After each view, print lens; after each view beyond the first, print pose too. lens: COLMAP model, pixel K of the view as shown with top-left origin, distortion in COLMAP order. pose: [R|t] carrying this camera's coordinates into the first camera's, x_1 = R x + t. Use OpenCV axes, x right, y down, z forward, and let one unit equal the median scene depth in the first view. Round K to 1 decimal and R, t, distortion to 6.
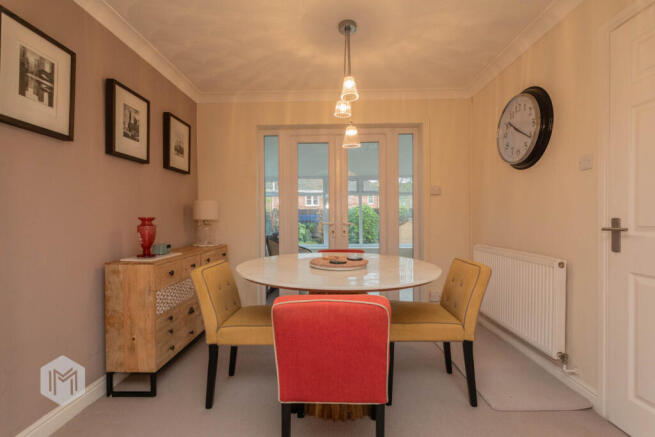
lens RADIAL K [[310.6, 0, 327.5], [0, 310.6, 218.5], [0, 0, 1]] dist [-0.003092, -0.000187]
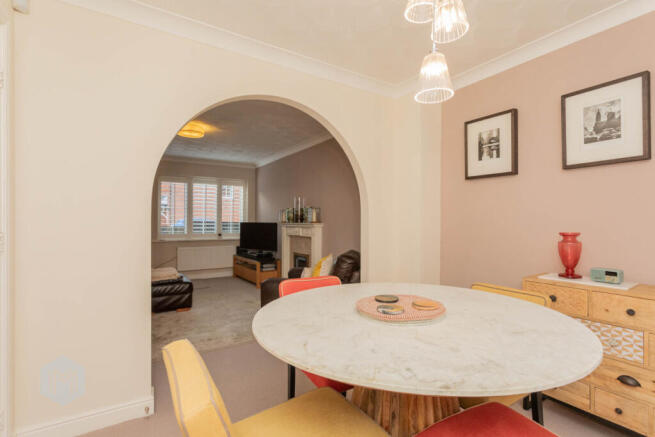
lens RADIAL K [[310.6, 0, 327.5], [0, 310.6, 218.5], [0, 0, 1]] dist [-0.003092, -0.000187]
pose [[-0.822089, -0.001990, -0.569356, 0.503460], [0.003579, 0.999956, -0.008663, -0.040705], [0.569348, -0.009159, -0.822046, 1.355763]]
